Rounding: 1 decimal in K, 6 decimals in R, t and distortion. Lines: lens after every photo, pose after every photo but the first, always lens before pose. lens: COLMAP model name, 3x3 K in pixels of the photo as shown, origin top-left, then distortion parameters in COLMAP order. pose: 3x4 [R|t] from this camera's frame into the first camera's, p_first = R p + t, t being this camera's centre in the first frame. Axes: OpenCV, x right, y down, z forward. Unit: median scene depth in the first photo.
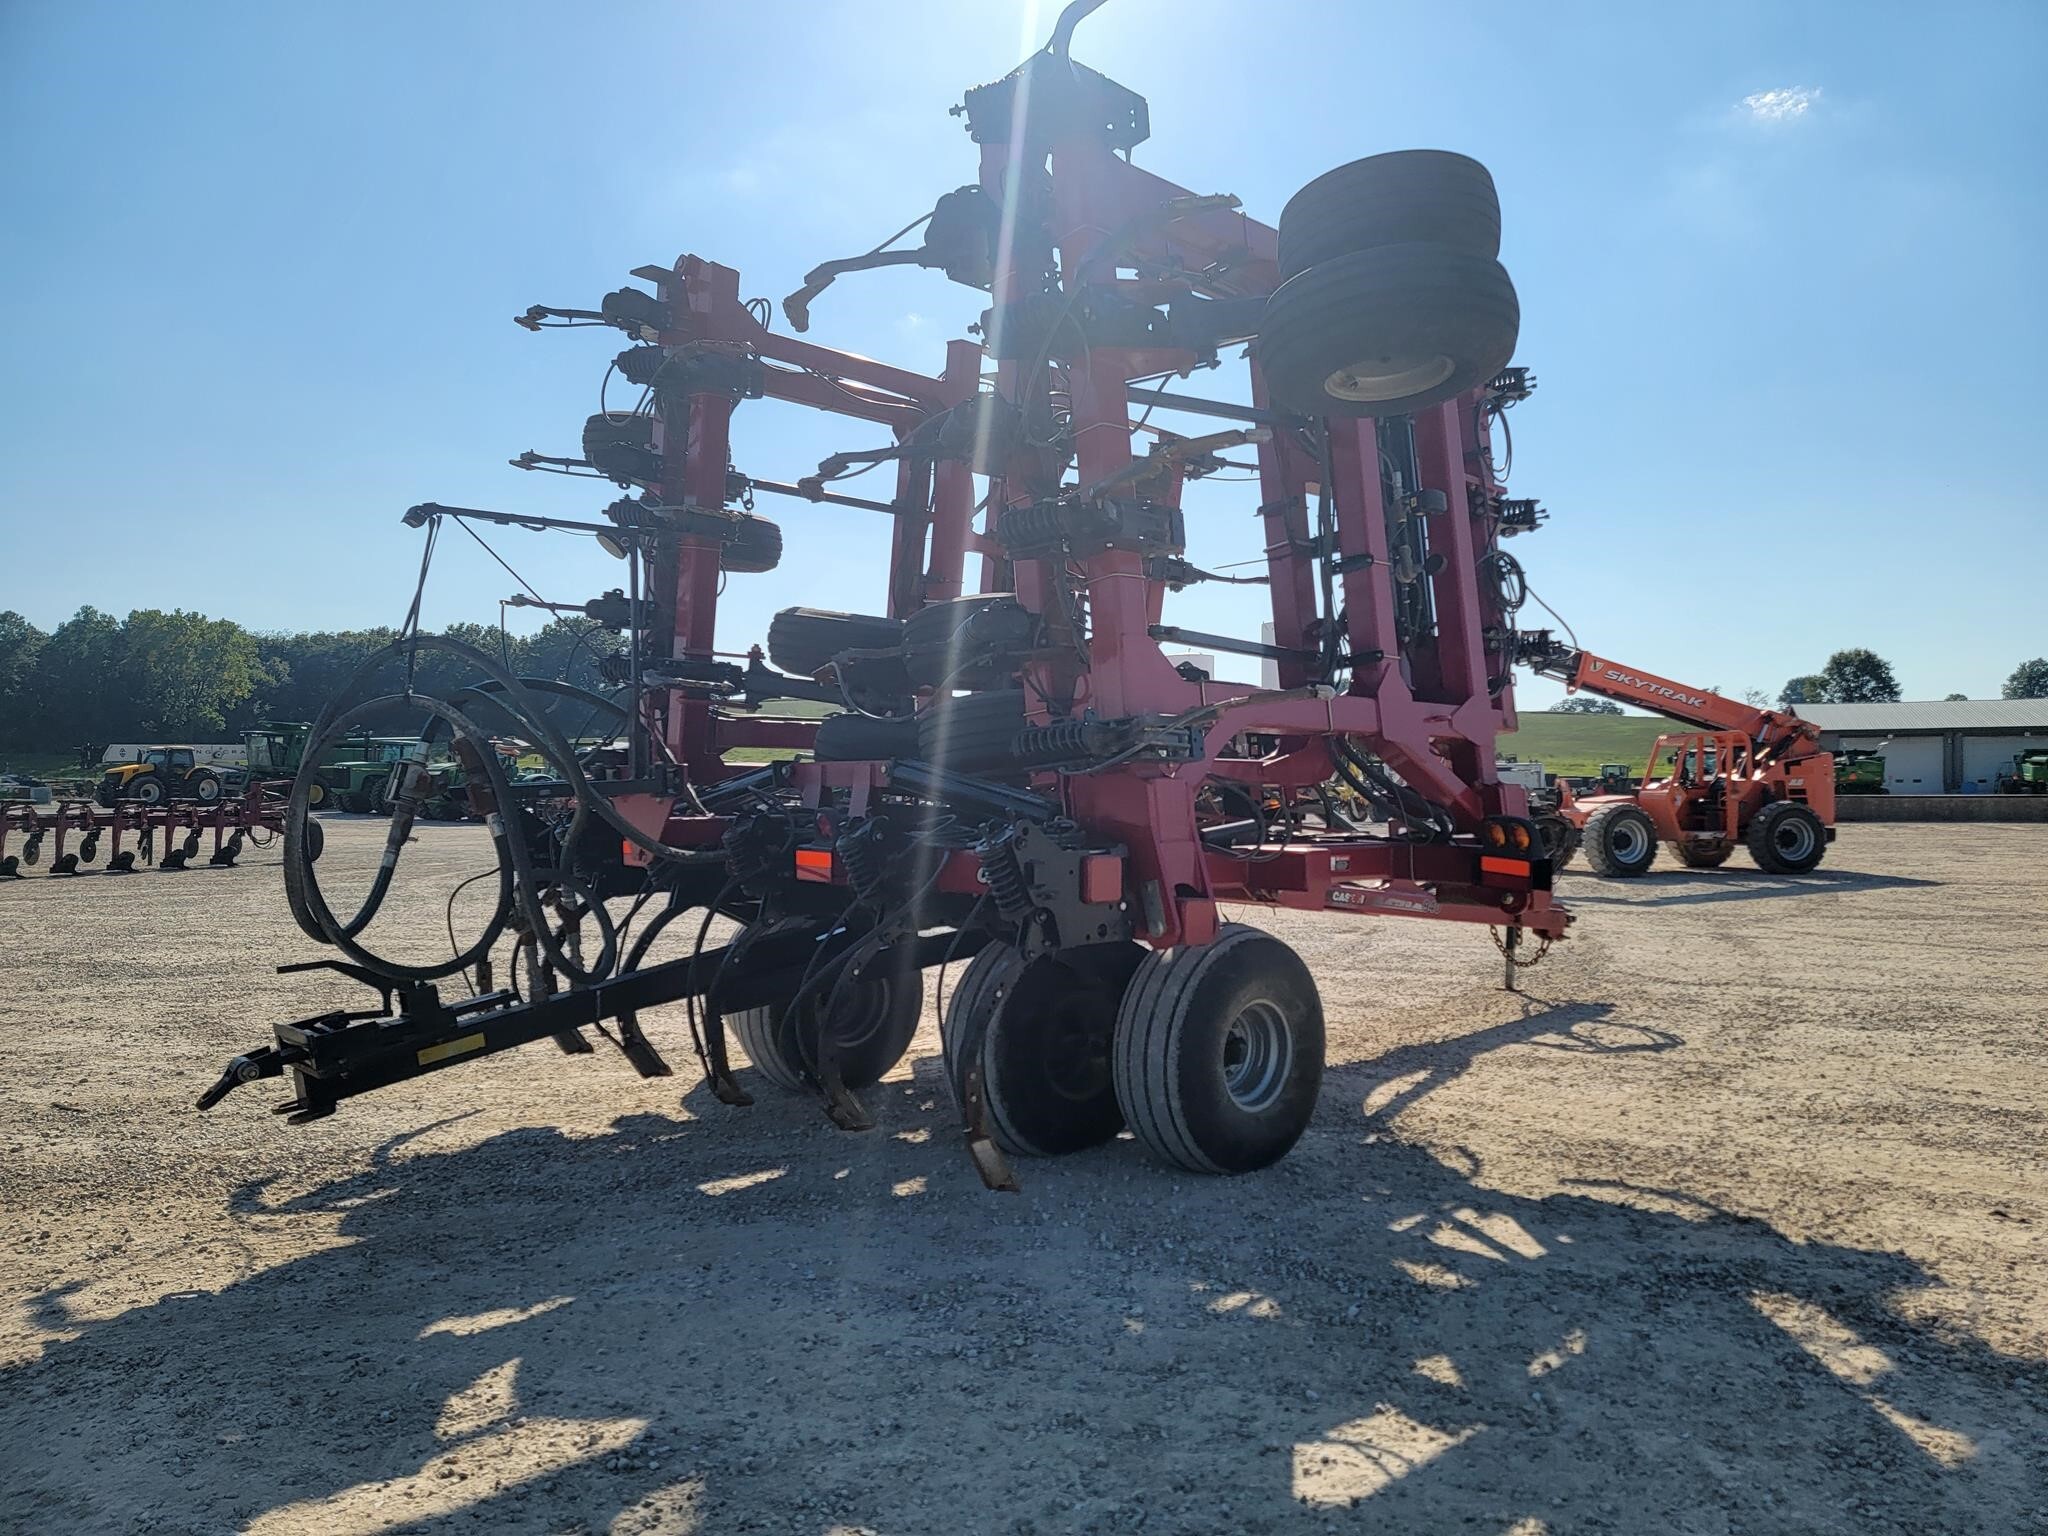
lens RADIAL K [[1411.4, 0, 1054.7], [0, 1411.4, 735.1], [0, 0, 1]] dist [0.038568, -0.002384]
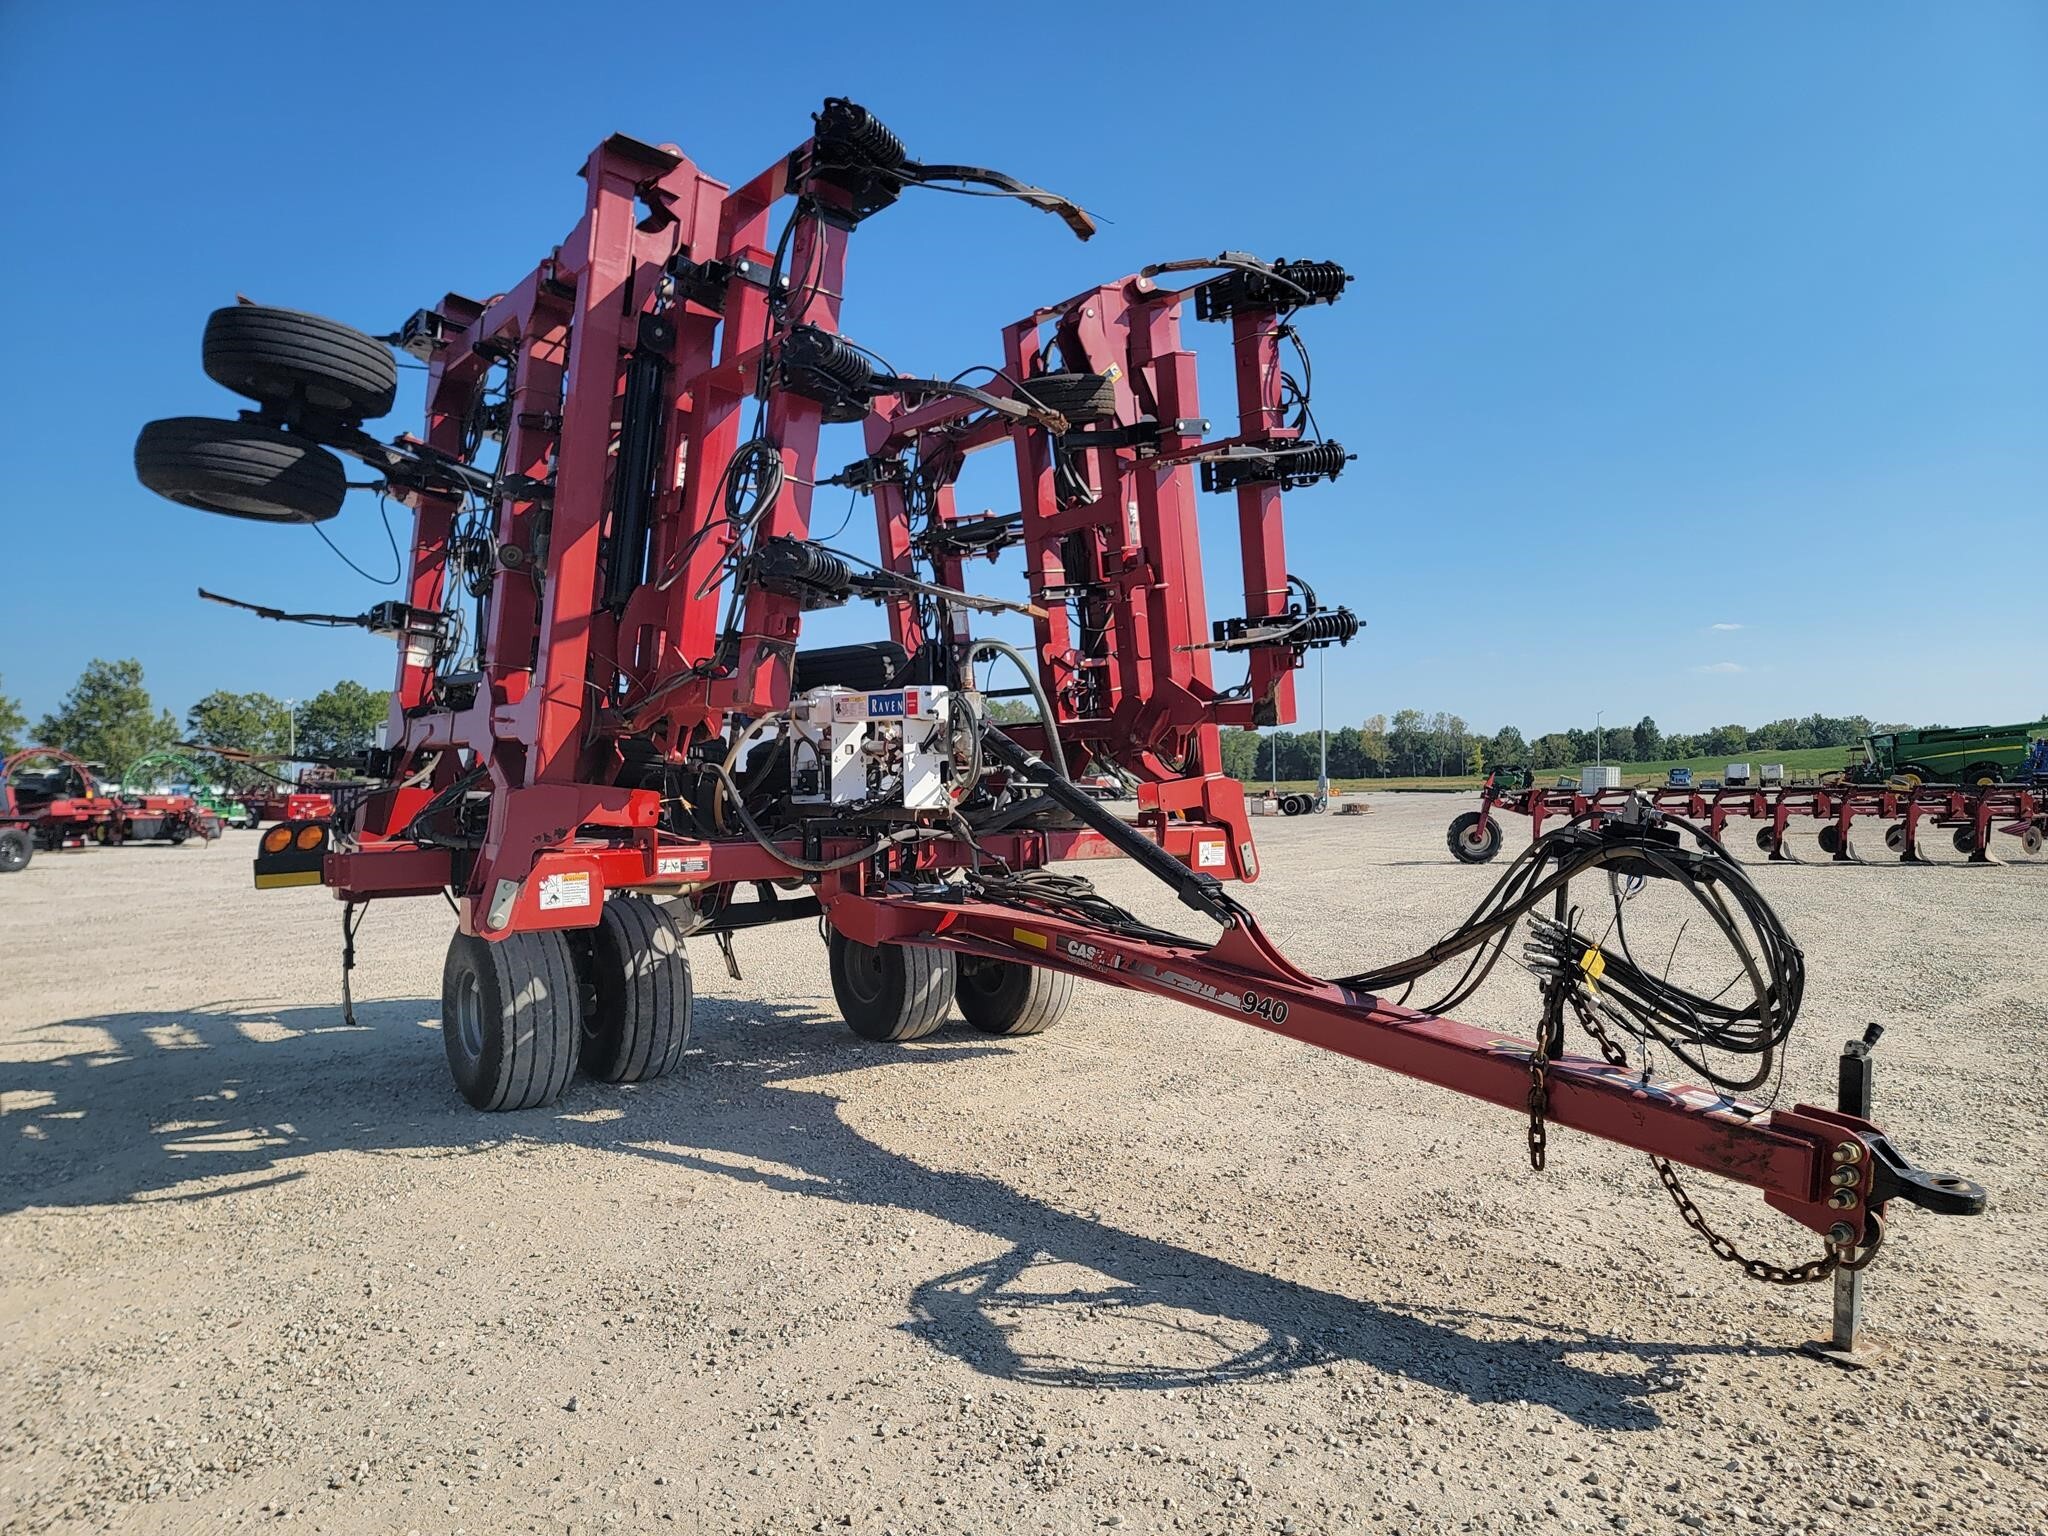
lens RADIAL K [[1419.1, 0, 1073.4], [0, 1419.1, 768.6], [0, 0, 1]] dist [0.064757, -0.047487]
pose [[-0.111018, -0.013584, -0.993726, 1.394060], [0.057558, 0.998140, -0.020075, 0.072102], [0.992150, -0.059426, -0.110029, 1.757253]]
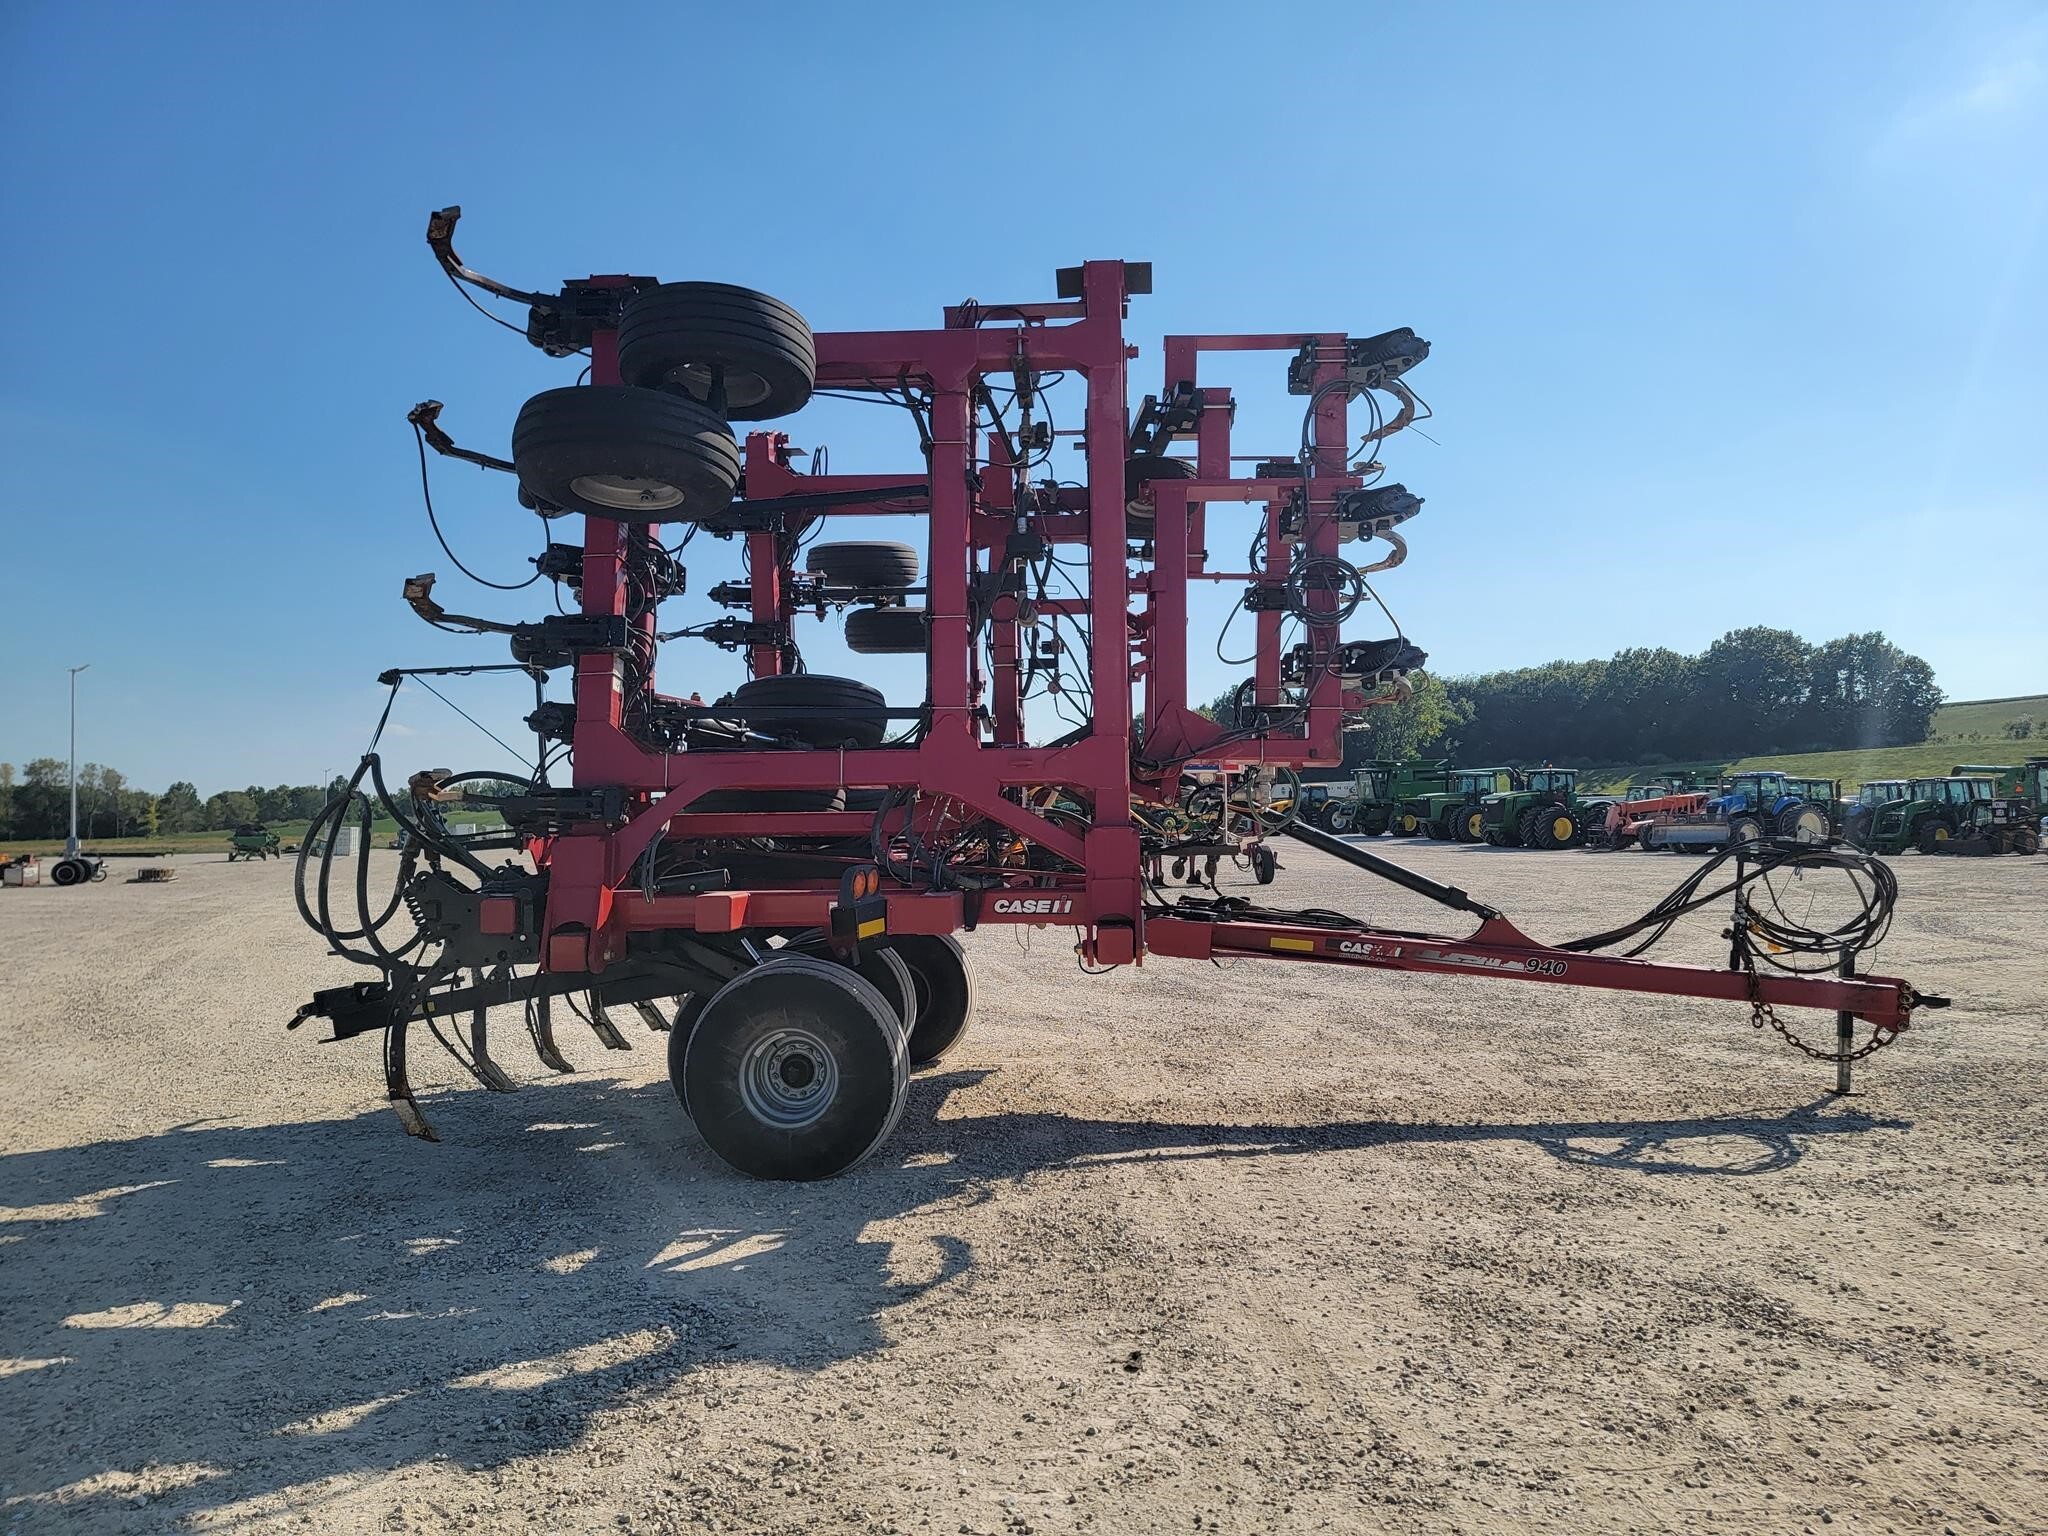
lens RADIAL K [[1419.1, 0, 1086.6], [0, 1419.1, 762.9], [0, 0, 1]] dist [0.064757, -0.047487]
pose [[0.690967, -0.046638, -0.721380, 1.192210], [0.049596, 0.998624, -0.017058, 0.008906], [0.721183, -0.023991, 0.692329, 0.411440]]
